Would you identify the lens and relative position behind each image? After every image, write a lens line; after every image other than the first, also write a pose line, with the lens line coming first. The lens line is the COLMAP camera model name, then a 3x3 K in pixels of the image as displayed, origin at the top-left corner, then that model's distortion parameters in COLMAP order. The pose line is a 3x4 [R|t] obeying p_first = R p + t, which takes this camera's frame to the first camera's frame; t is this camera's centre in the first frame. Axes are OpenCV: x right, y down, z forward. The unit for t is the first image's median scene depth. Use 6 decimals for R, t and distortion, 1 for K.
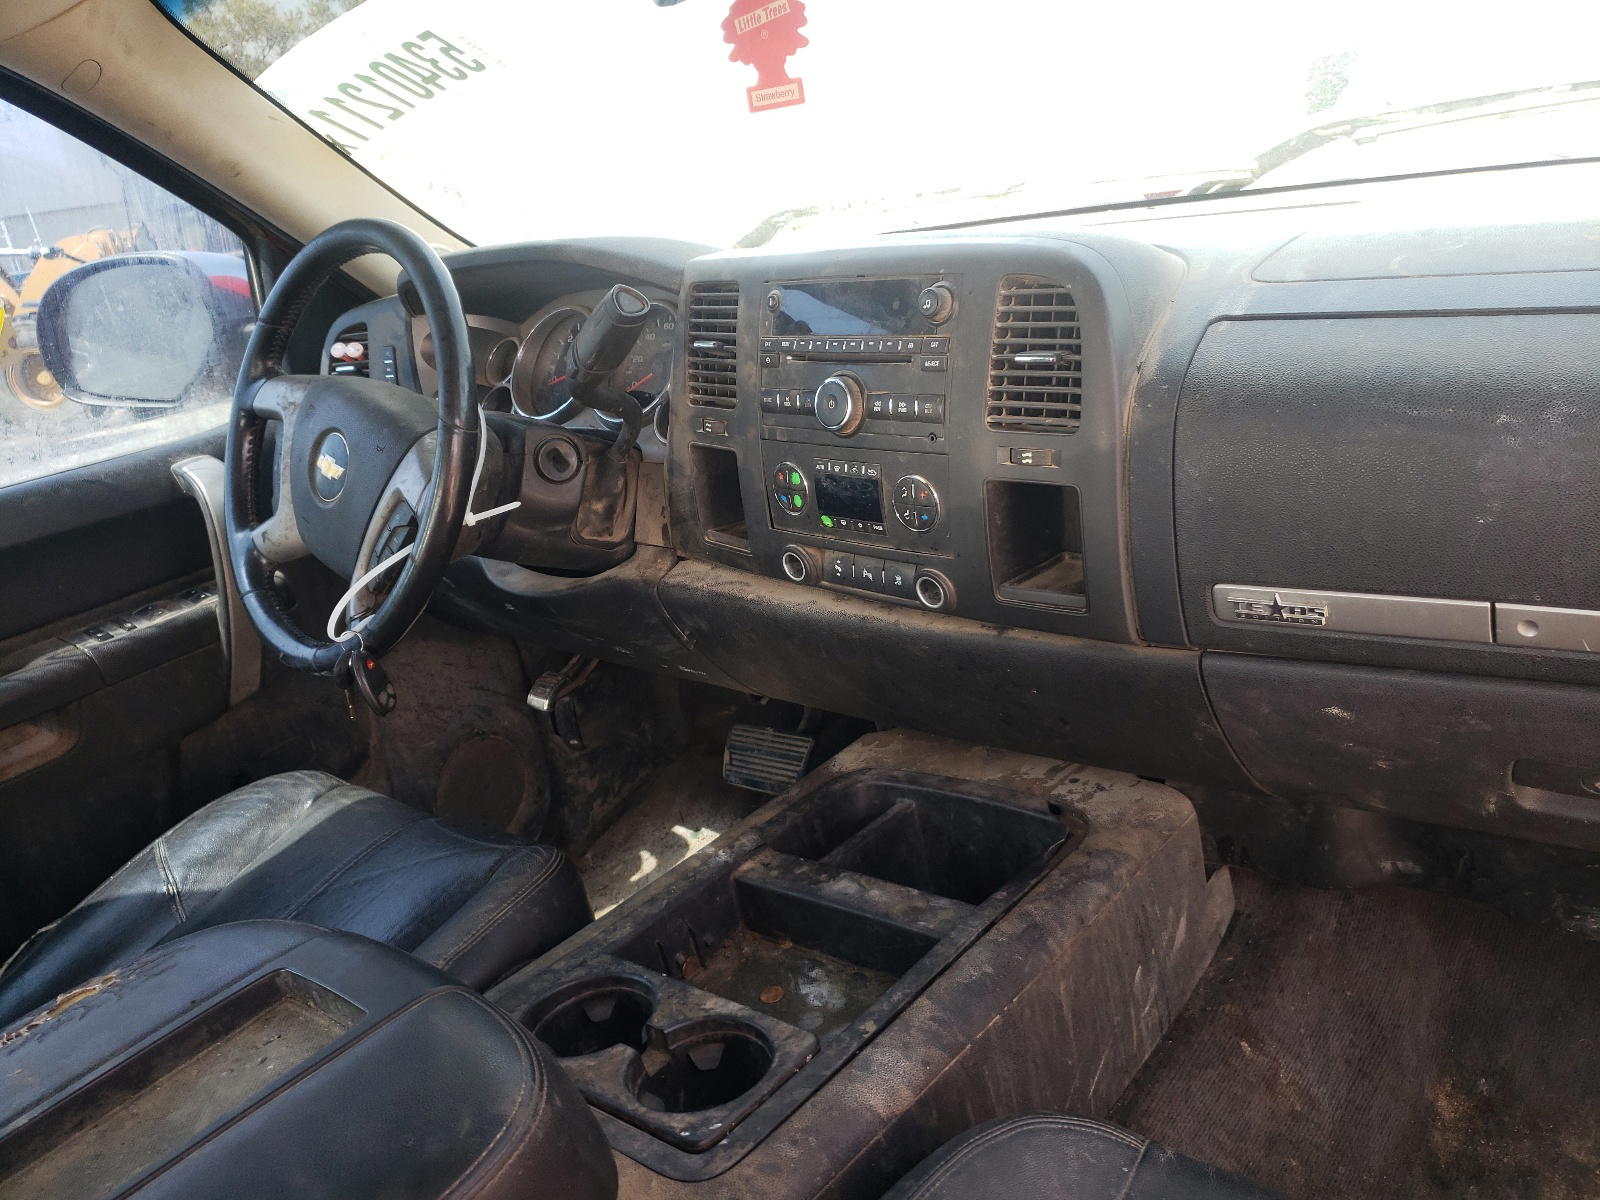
lens RADIAL K [[1226.5, 0, 823.4], [0, 1226.5, 608.8], [0, 0, 1]] dist [0.020900, 0.003532]
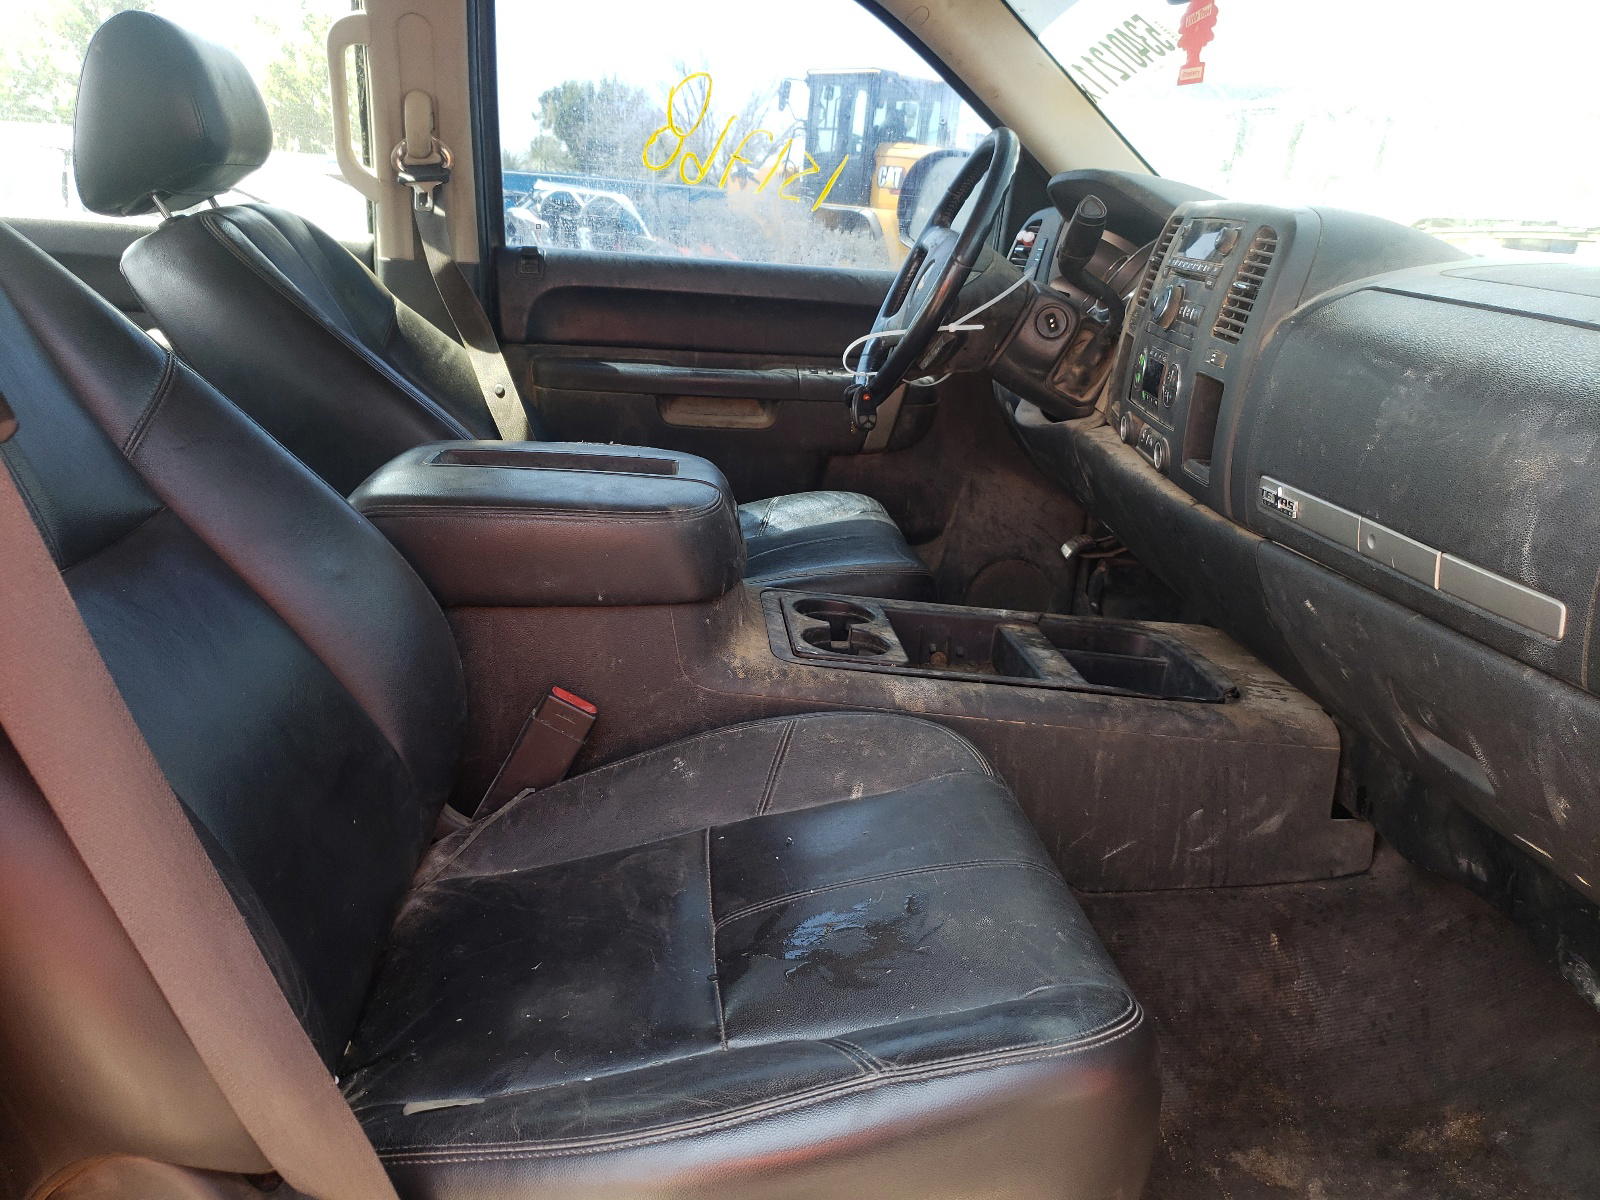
lens RADIAL K [[1226.5, 0, 823.4], [0, 1226.5, 608.8], [0, 0, 1]] dist [0.020900, 0.003532]
pose [[0.684238, 0.410353, -0.602850, 0.548190], [-0.413582, 0.899219, 0.142669, 0.075129], [0.600639, 0.151709, 0.784995, -0.188614]]
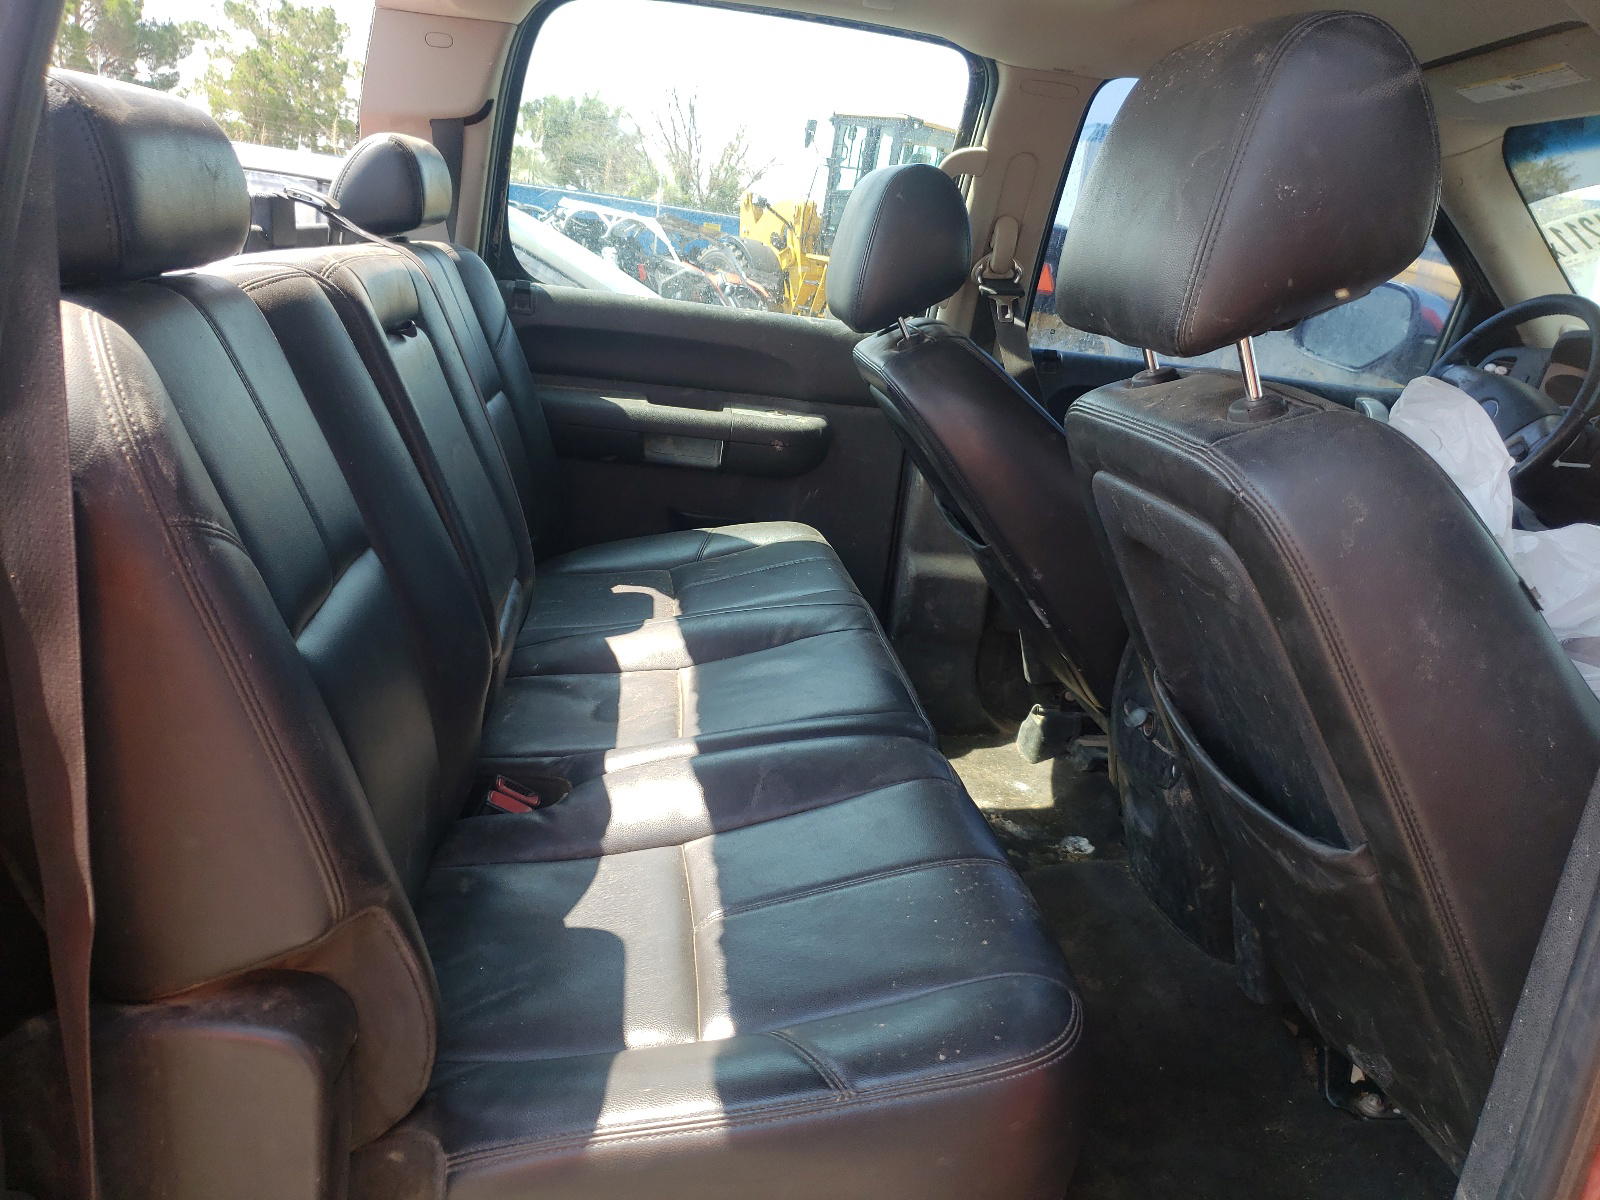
lens RADIAL K [[1226.5, 0, 823.4], [0, 1226.5, 608.8], [0, 0, 1]] dist [0.020900, 0.003532]
pose [[0.684237, 0.438278, -0.582866, 0.101156], [-0.471403, 0.875641, 0.105038, 0.347355], [0.556417, 0.202894, 0.805751, -0.817189]]
